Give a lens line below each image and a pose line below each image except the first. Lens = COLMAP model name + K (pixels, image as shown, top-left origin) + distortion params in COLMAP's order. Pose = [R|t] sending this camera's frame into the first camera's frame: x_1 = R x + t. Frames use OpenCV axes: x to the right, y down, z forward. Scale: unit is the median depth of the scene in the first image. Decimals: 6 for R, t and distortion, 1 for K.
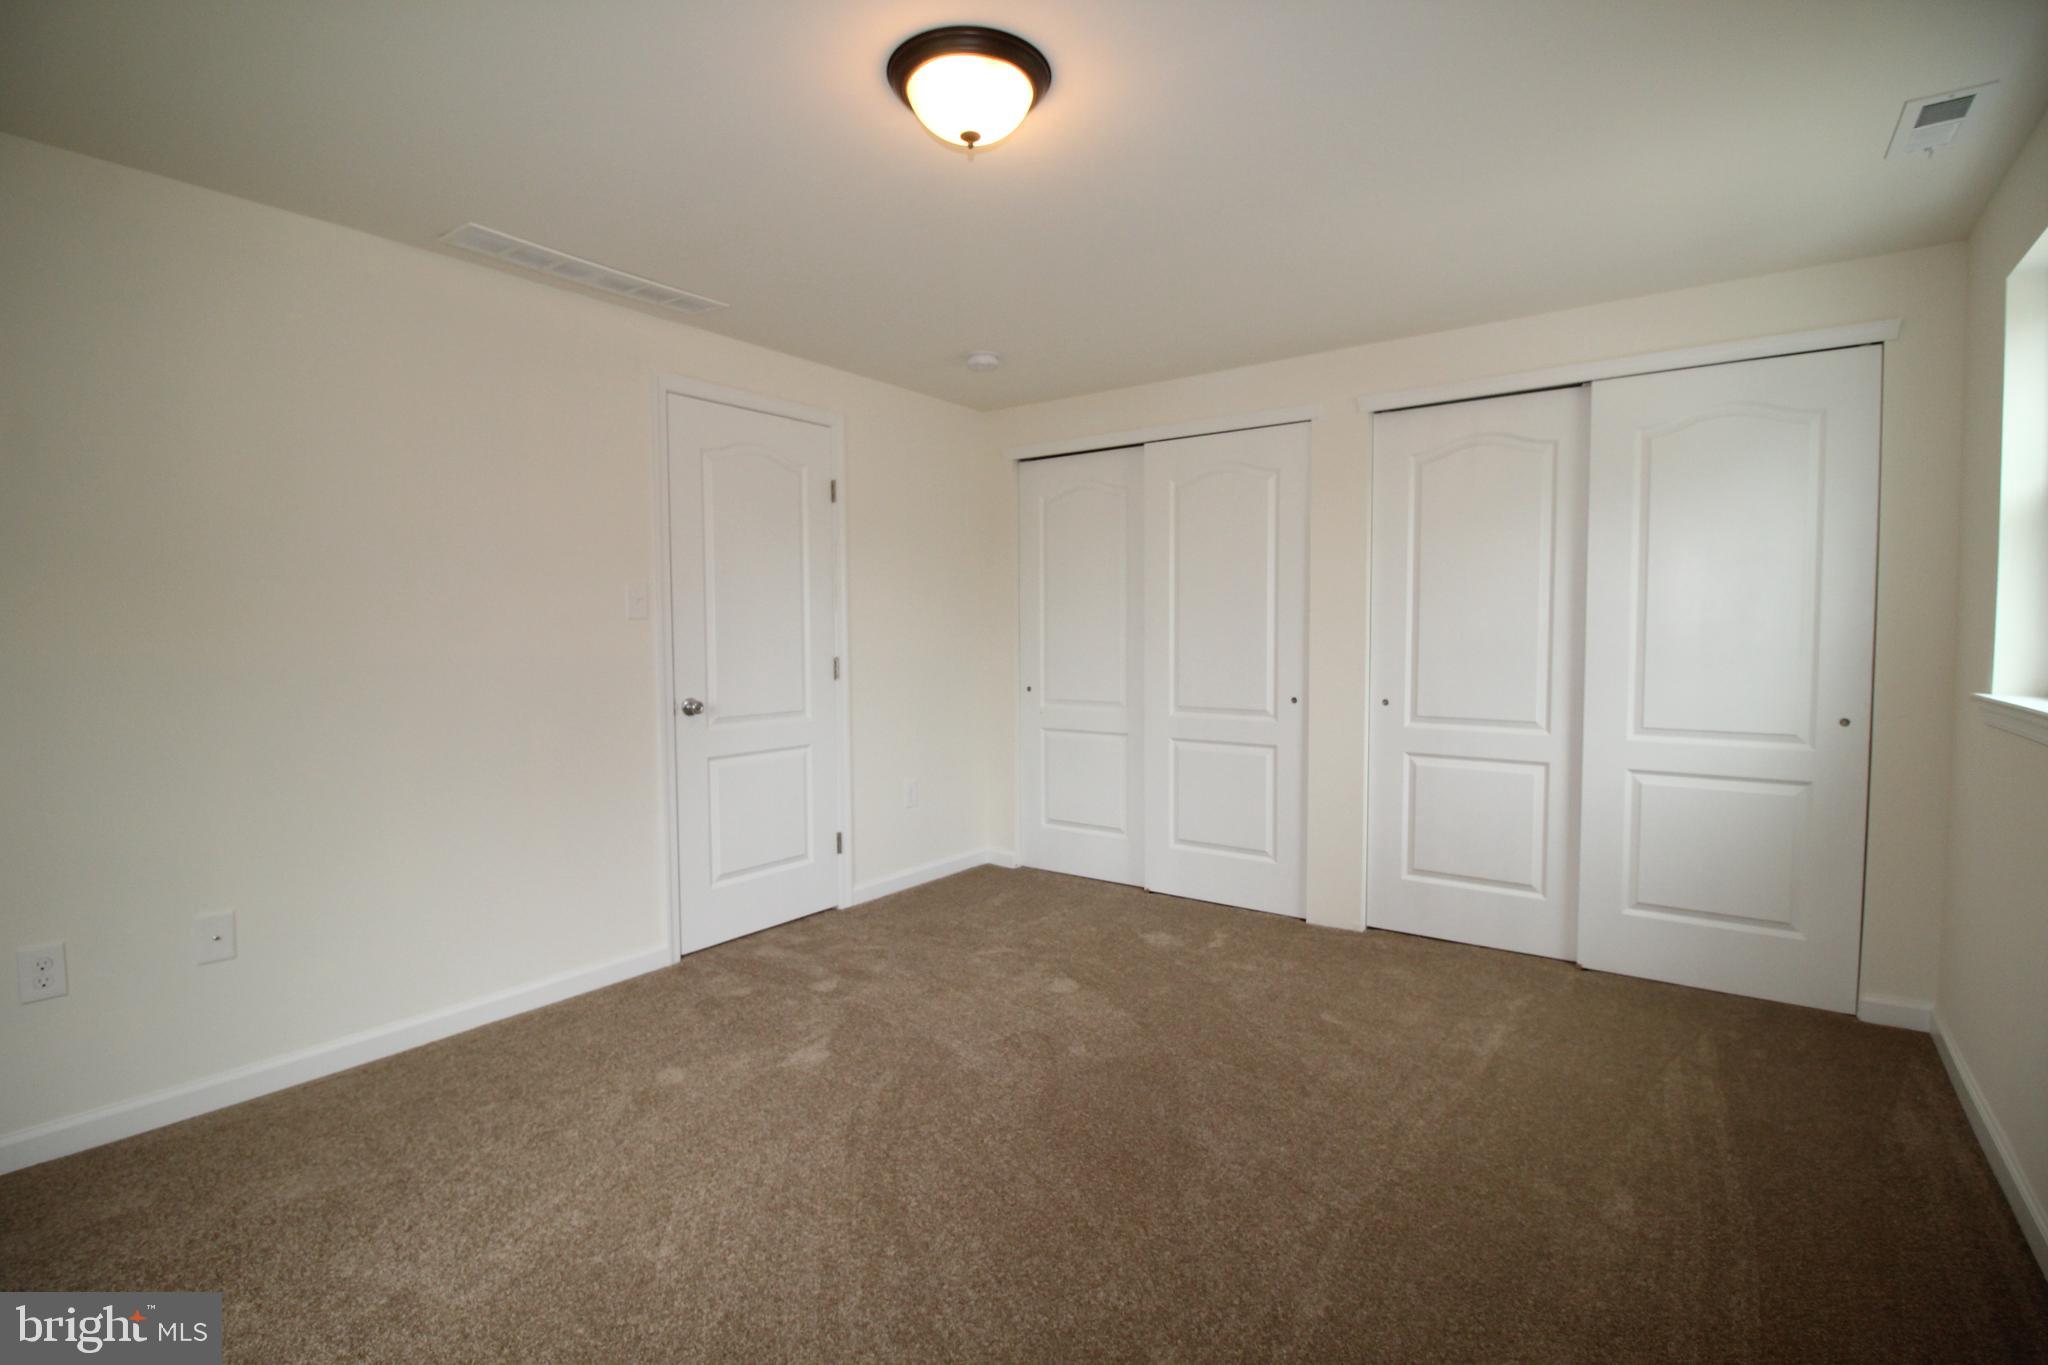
lens RADIAL K [[928.4, 0, 1064.6], [0, 928.4, 691.4], [0, 0, 1]] dist [0.000030, -0.000018]
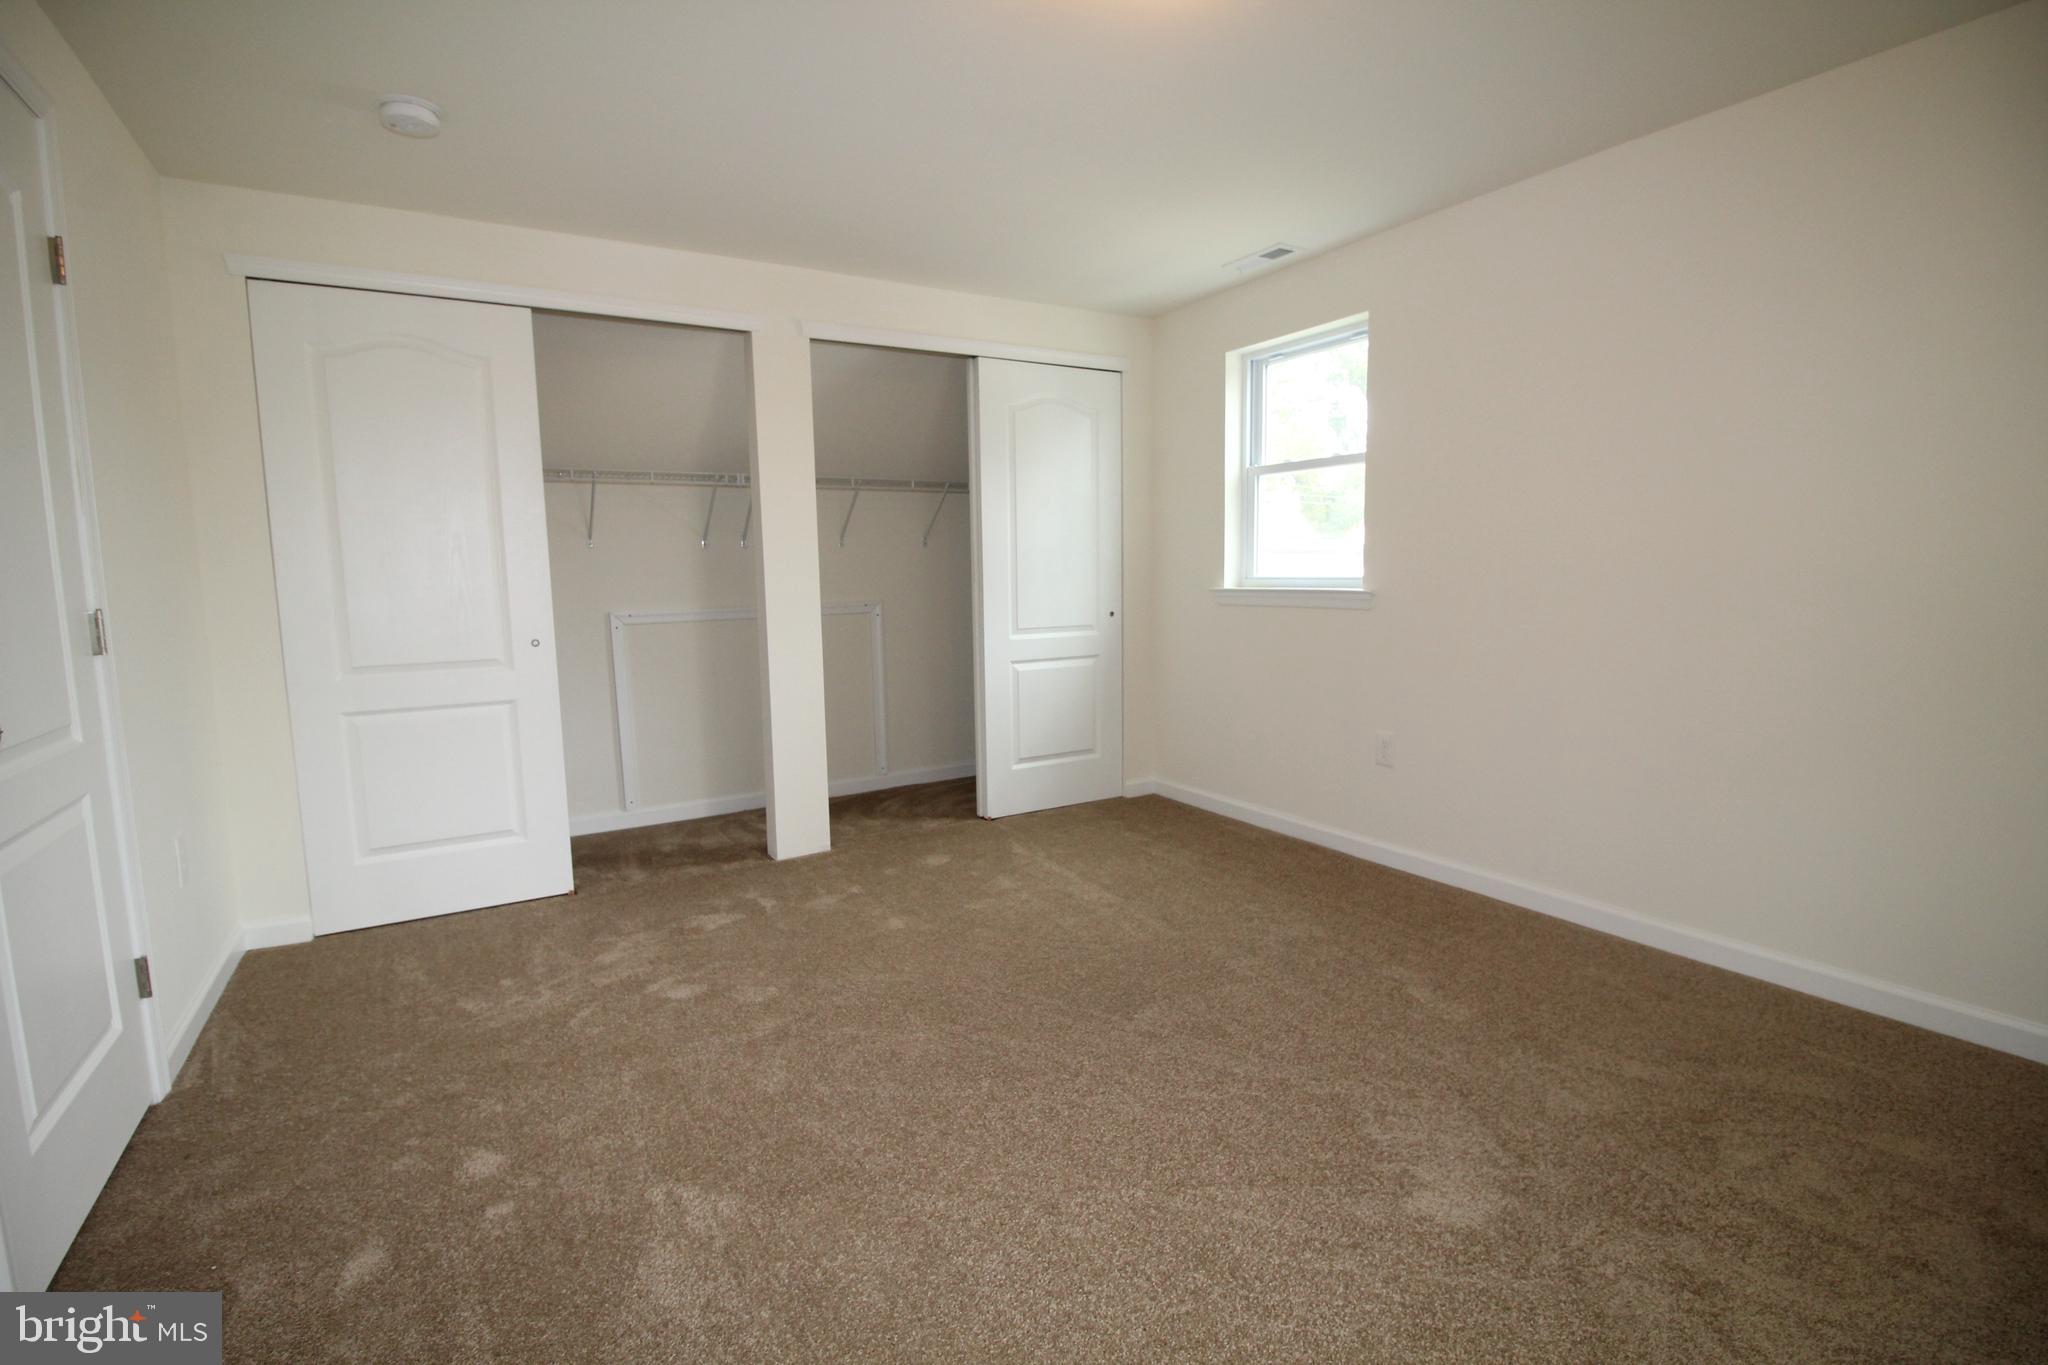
lens RADIAL K [[941.7, 0, 1023.5], [0, 941.7, 675.8], [0, 0, 1]] dist [-0.001242, -0.012706]
pose [[0.392735, -0.110312, 0.913012, -0.616075], [0.065096, 0.993624, 0.092051, -0.018287], [-0.917345, 0.023282, 0.397412, 0.444400]]
